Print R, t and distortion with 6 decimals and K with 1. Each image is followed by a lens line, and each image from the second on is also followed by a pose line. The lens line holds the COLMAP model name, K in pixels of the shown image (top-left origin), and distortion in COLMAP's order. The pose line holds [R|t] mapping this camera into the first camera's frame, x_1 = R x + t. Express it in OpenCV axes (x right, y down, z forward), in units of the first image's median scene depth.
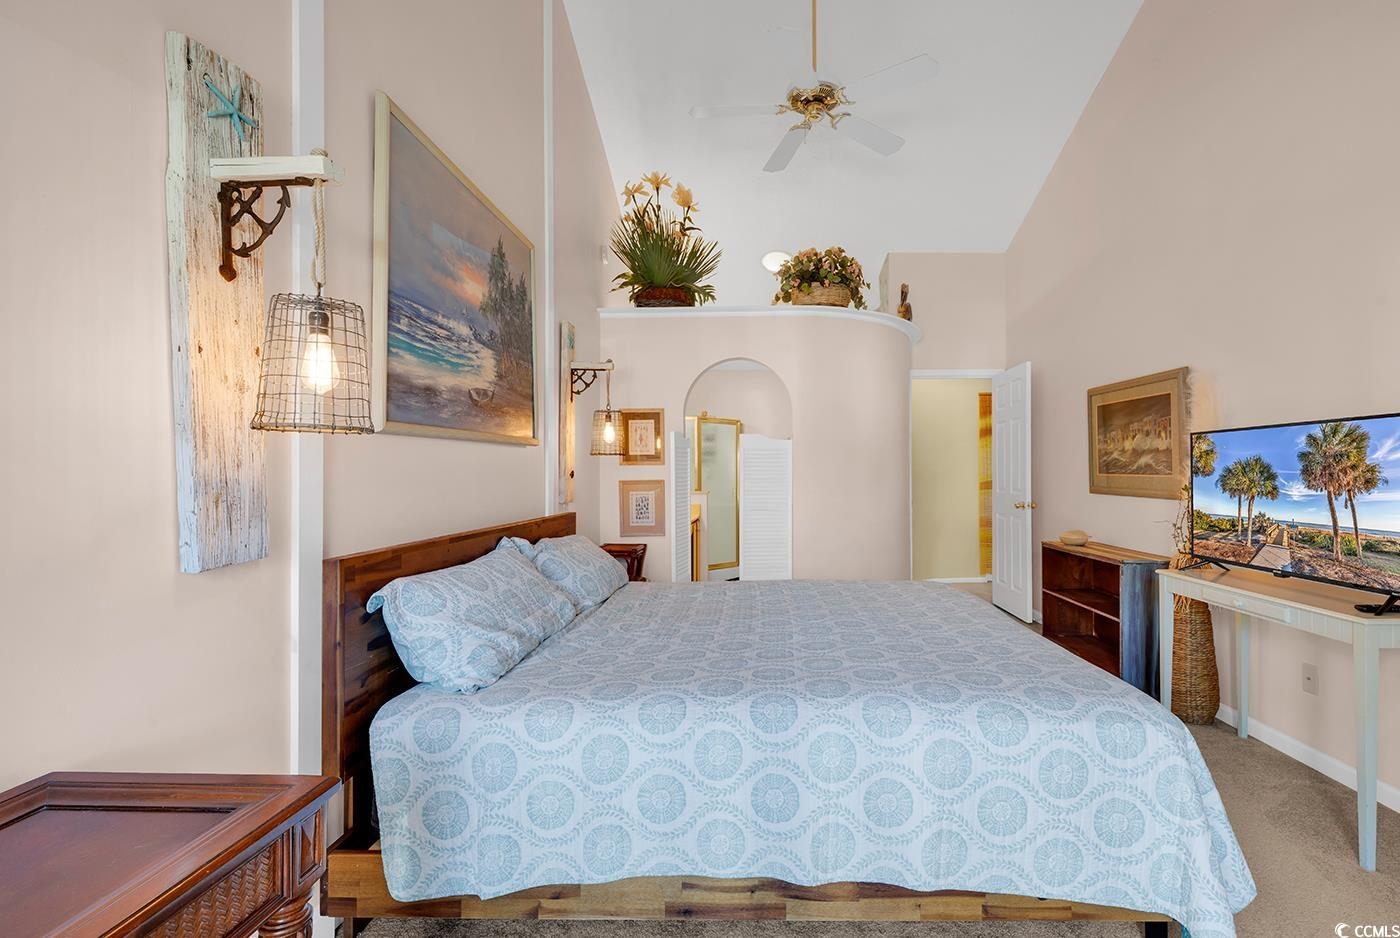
lens RADIAL K [[634.9, 0, 710.1], [0, 634.9, 465.8], [0, 0, 1]] dist [0.001290, -0.000958]
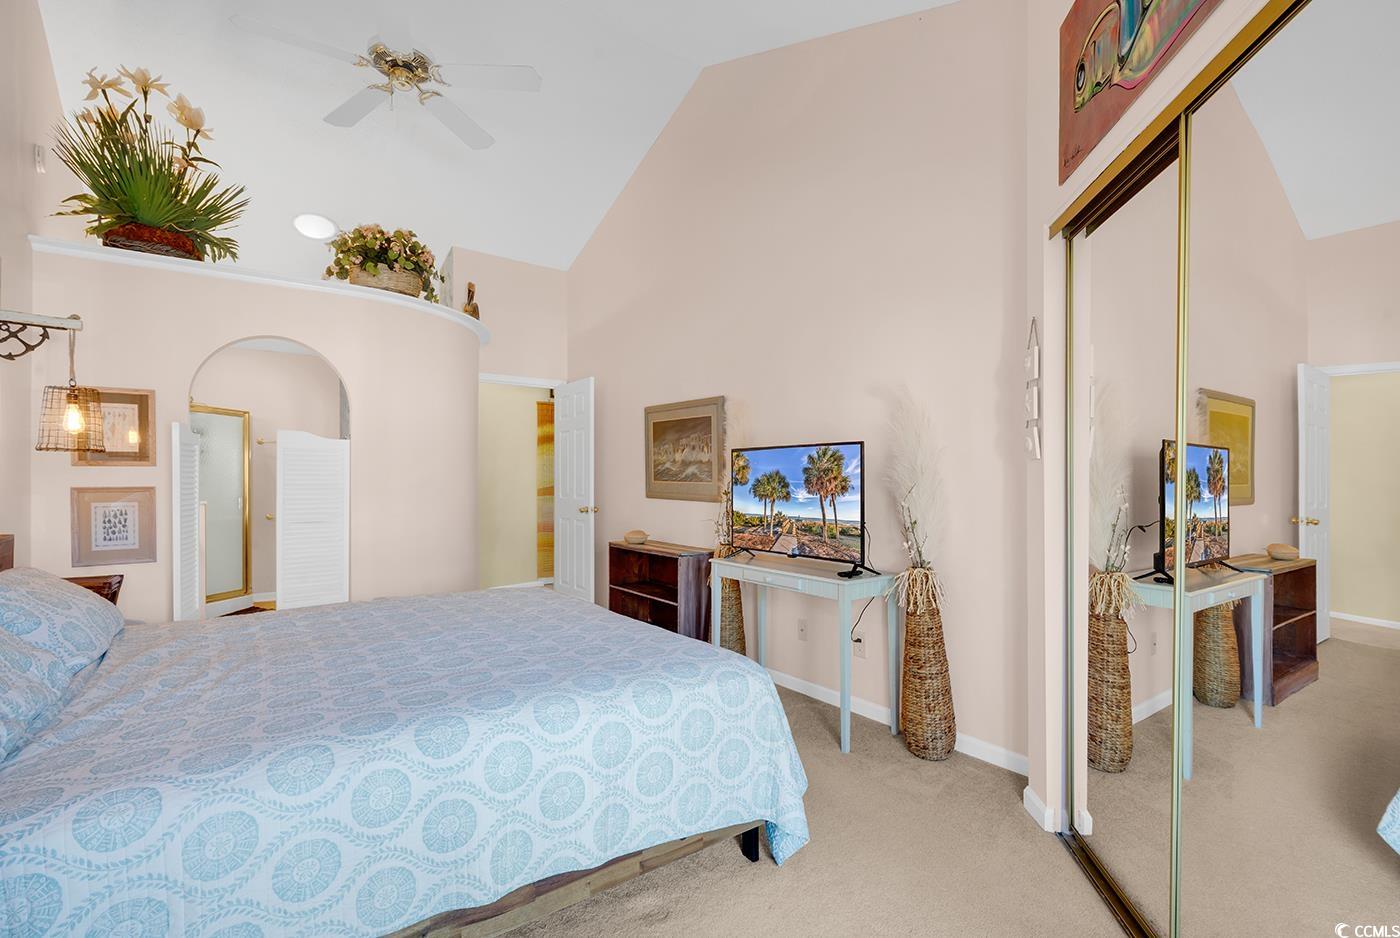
lens RADIAL K [[655.6, 0, 700.0], [0, 655.6, 469.0], [0, 0, 1]] dist [0.002100, -0.001030]
pose [[0.794081, 0.016019, 0.607600, -0.057328], [-0.013405, 0.999871, -0.008842, 0.000030], [-0.607664, -0.001123, 0.794194, 0.001671]]
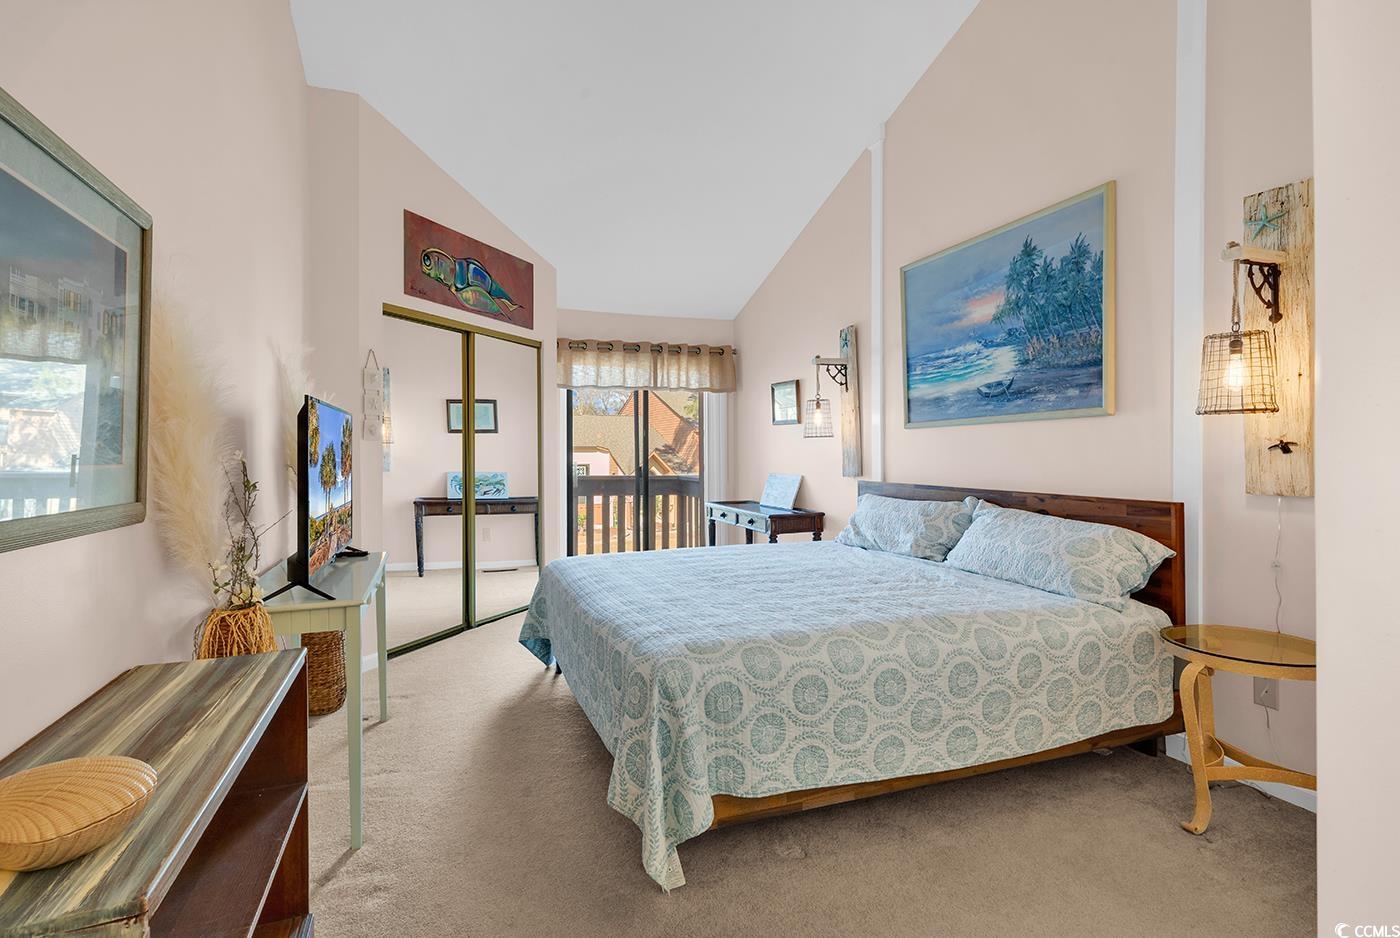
lens RADIAL K [[634.9, 0, 710.1], [0, 634.9, 465.8], [0, 0, 1]] dist [0.001290, -0.000958]
pose [[-0.879004, 0.011462, -0.476676, 0.673614], [0.008373, 0.999928, 0.008604, 0.028913], [0.476741, 0.003572, -0.879037, 1.640181]]
